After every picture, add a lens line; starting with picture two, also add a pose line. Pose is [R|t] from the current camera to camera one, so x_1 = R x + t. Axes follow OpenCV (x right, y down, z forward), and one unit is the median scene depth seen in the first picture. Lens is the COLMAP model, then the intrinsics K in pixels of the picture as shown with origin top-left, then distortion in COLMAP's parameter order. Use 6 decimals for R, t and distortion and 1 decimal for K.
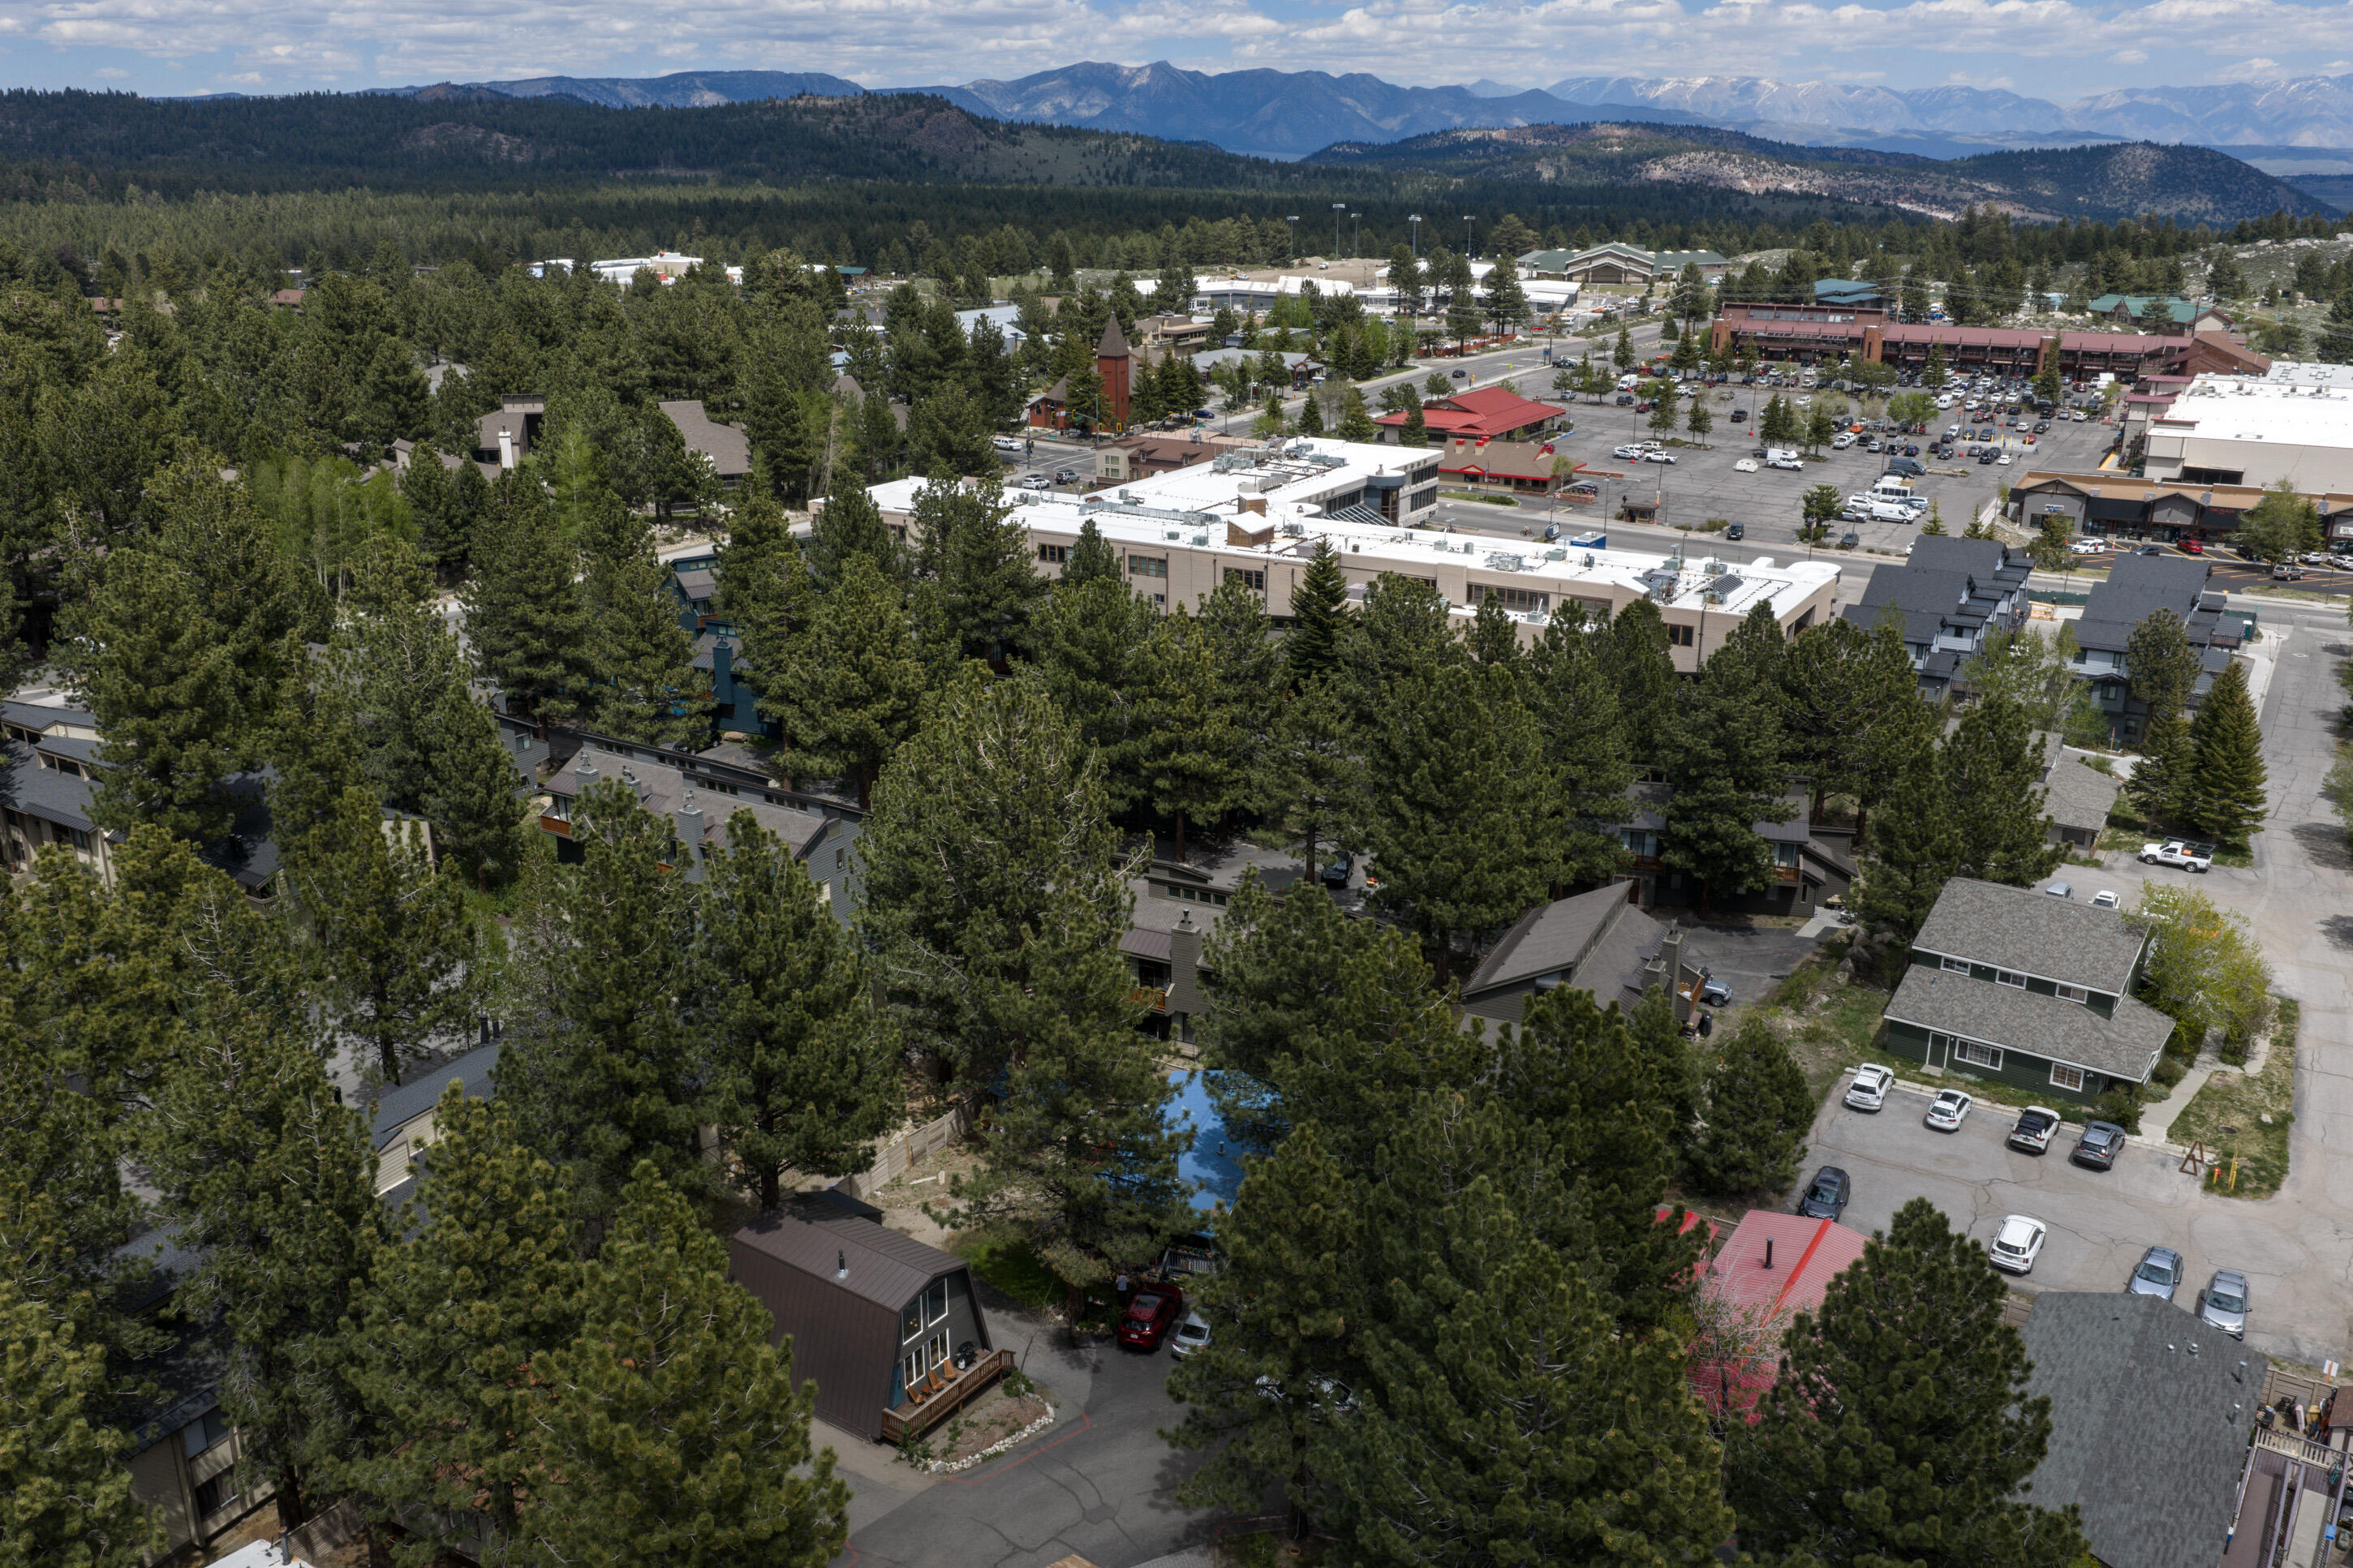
lens RADIAL K [[1941.5, 0, 1183.8], [0, 1941.5, 779.1], [0, 0, 1]] dist [0.013868, -0.017254]
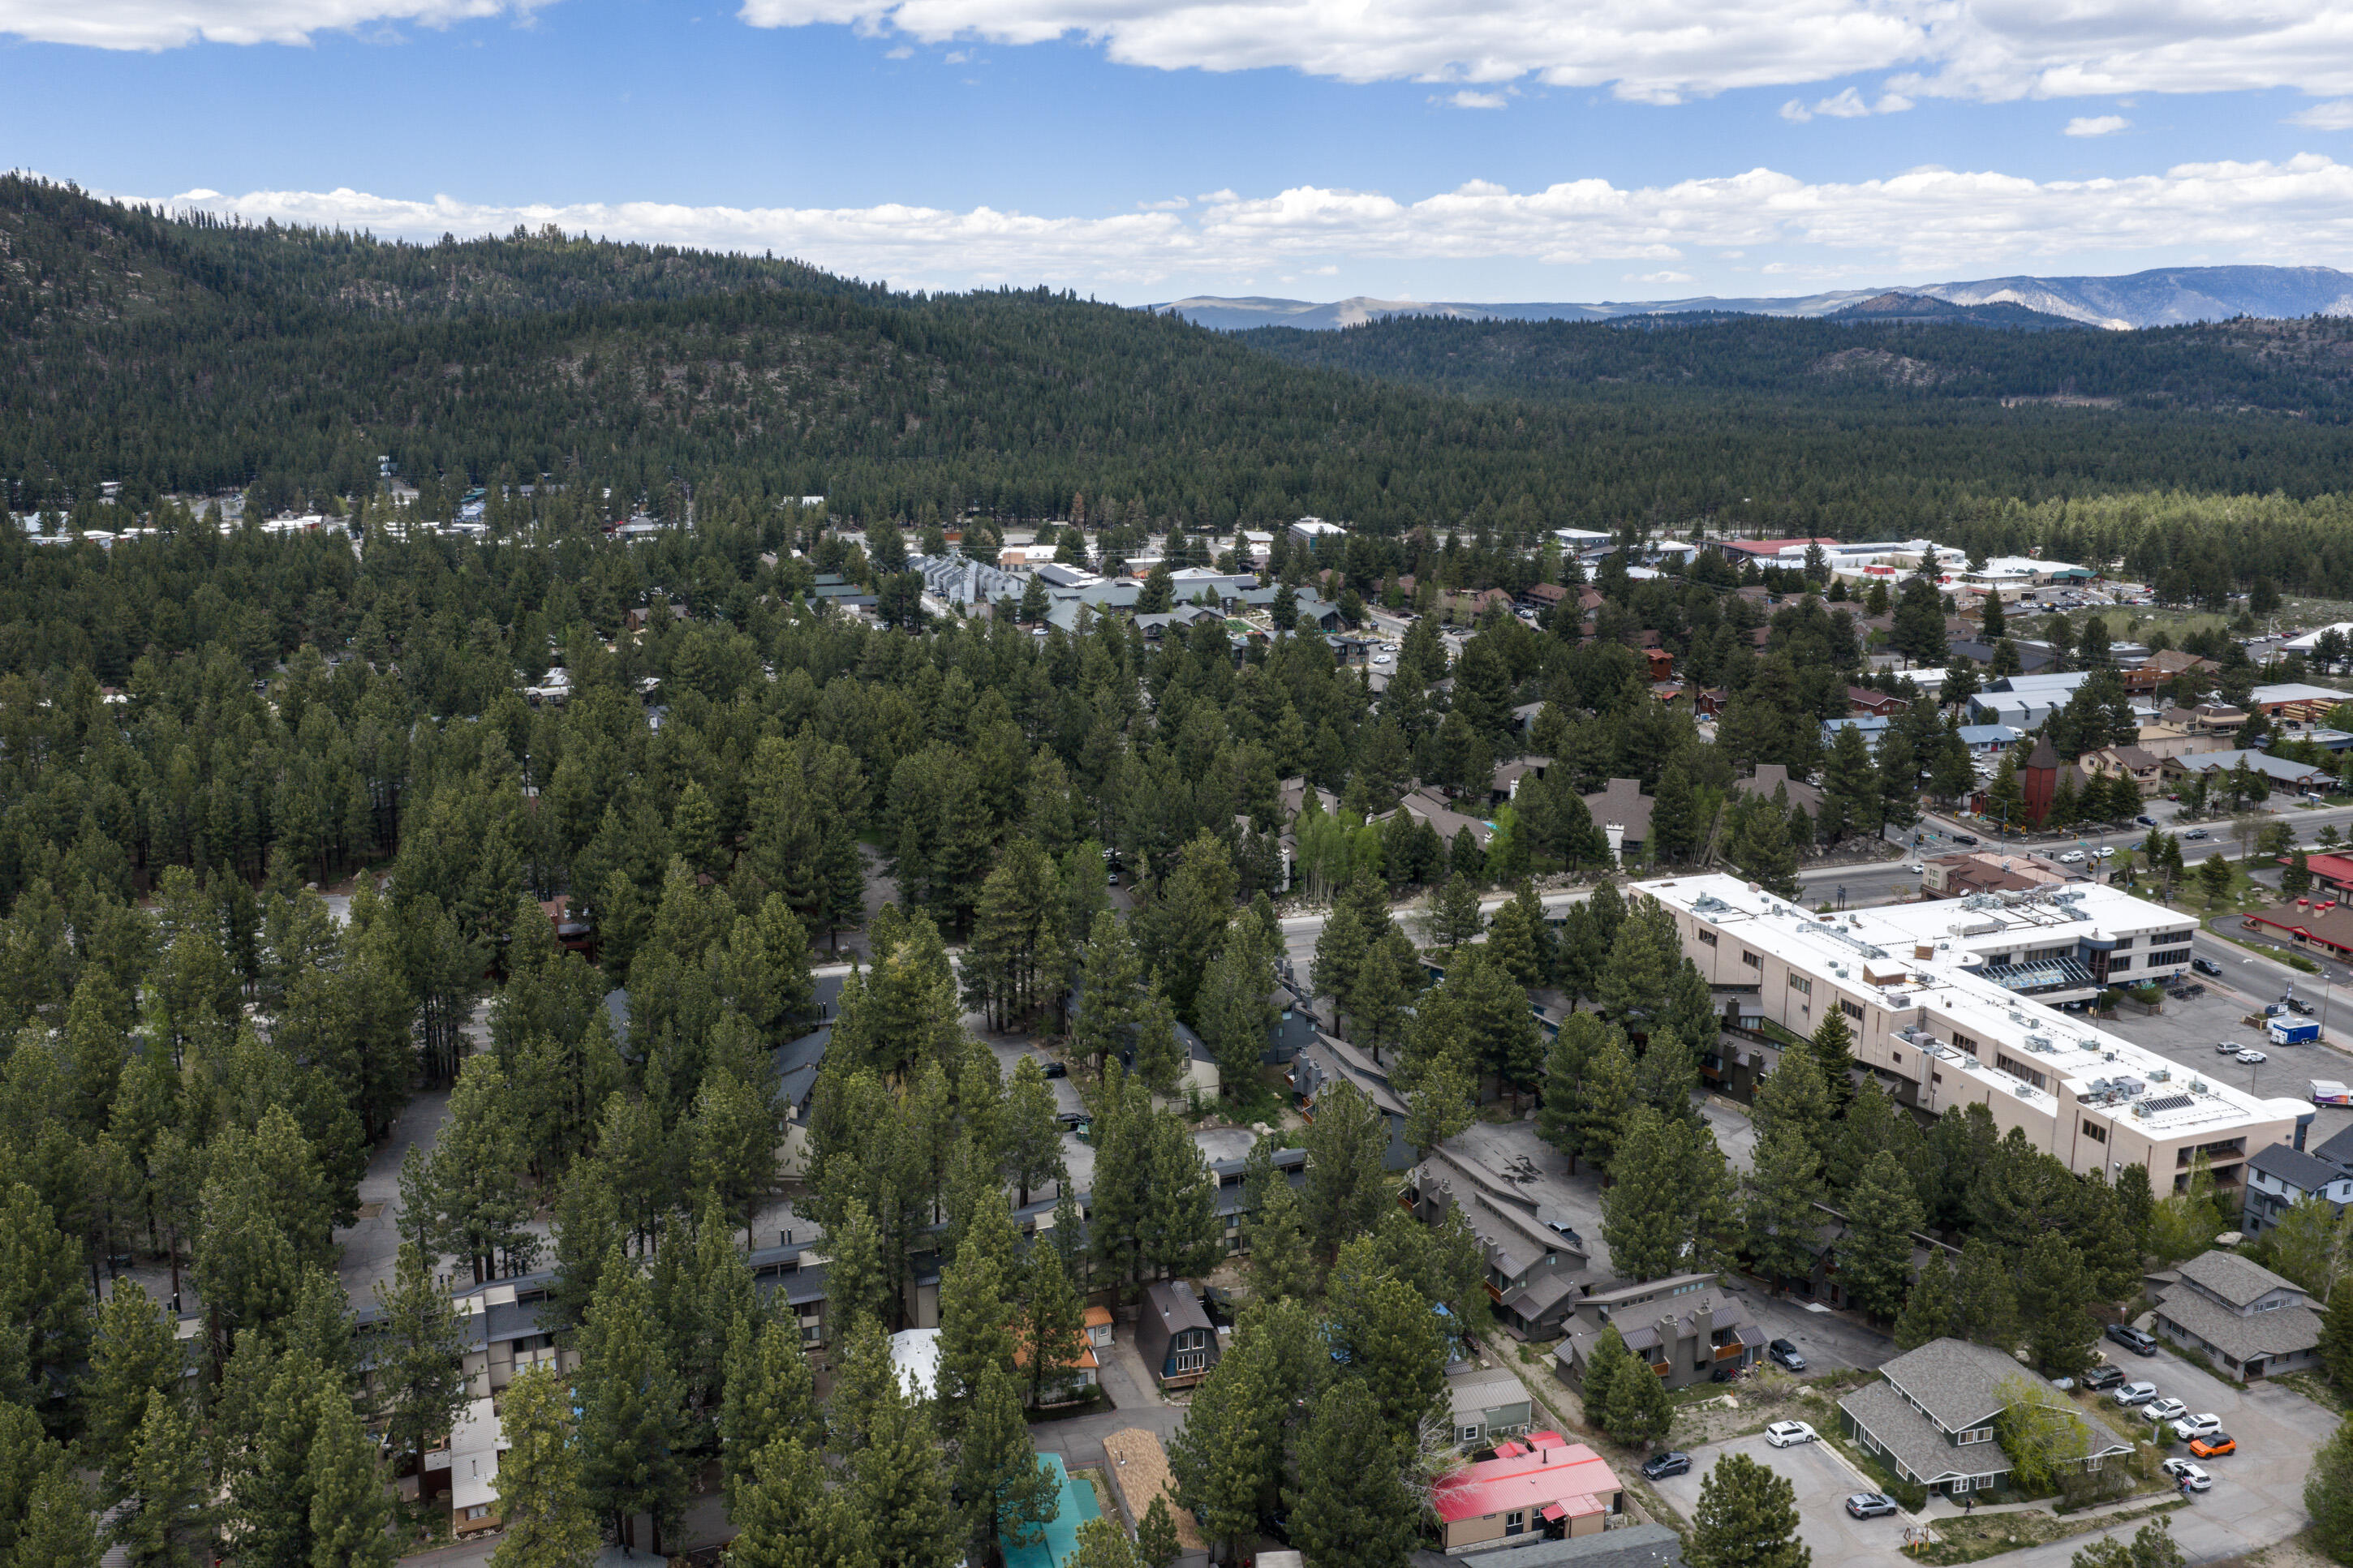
lens RADIAL K [[1941.5, 0, 1179.6], [0, 1941.5, 786.6], [0, 0, 1]] dist [0.013868, -0.017254]
pose [[0.768489, 0.144979, -0.623222, 0.529411], [-0.198902, 0.979866, -0.017321, -0.147831], [0.608164, 0.137271, 0.781853, -0.408653]]
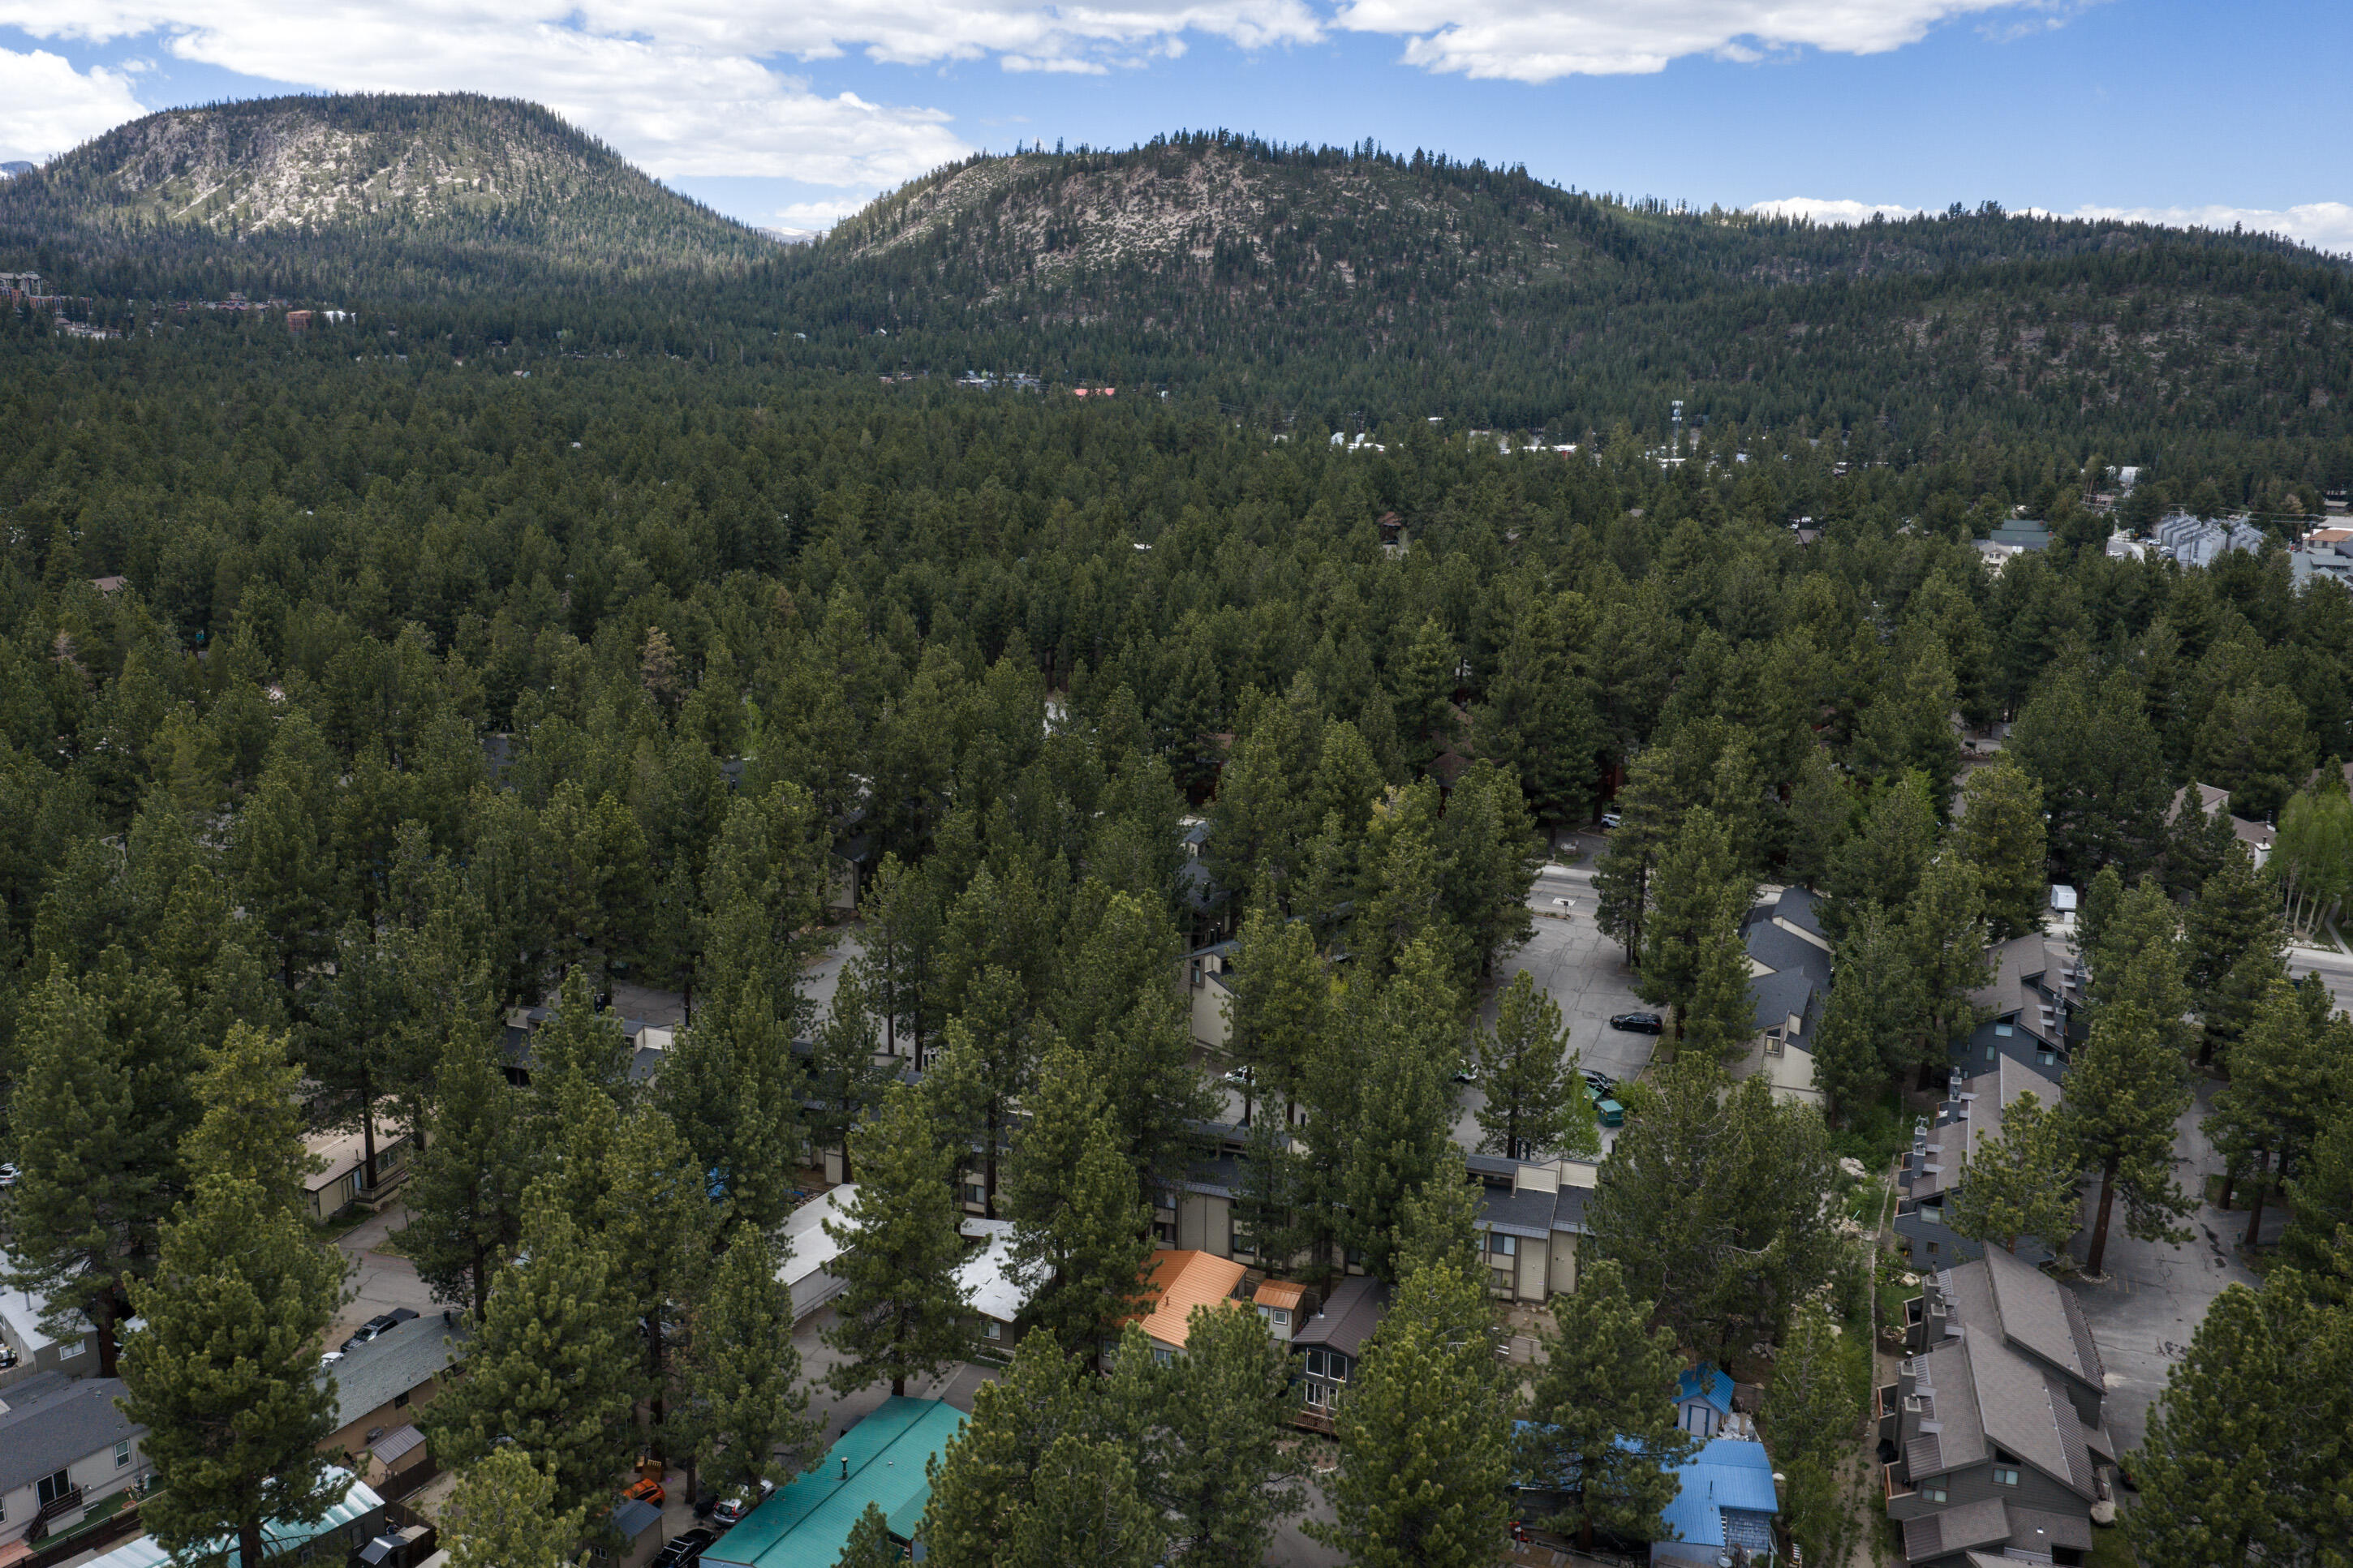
lens RADIAL K [[1941.5, 0, 1181.2], [0, 1941.5, 780.2], [0, 0, 1]] dist [0.013868, -0.017254]
pose [[0.166160, 0.225283, -0.960020, 0.524201], [-0.320129, 0.933146, 0.163569, -0.160845], [0.932689, 0.280152, 0.227172, 0.175889]]
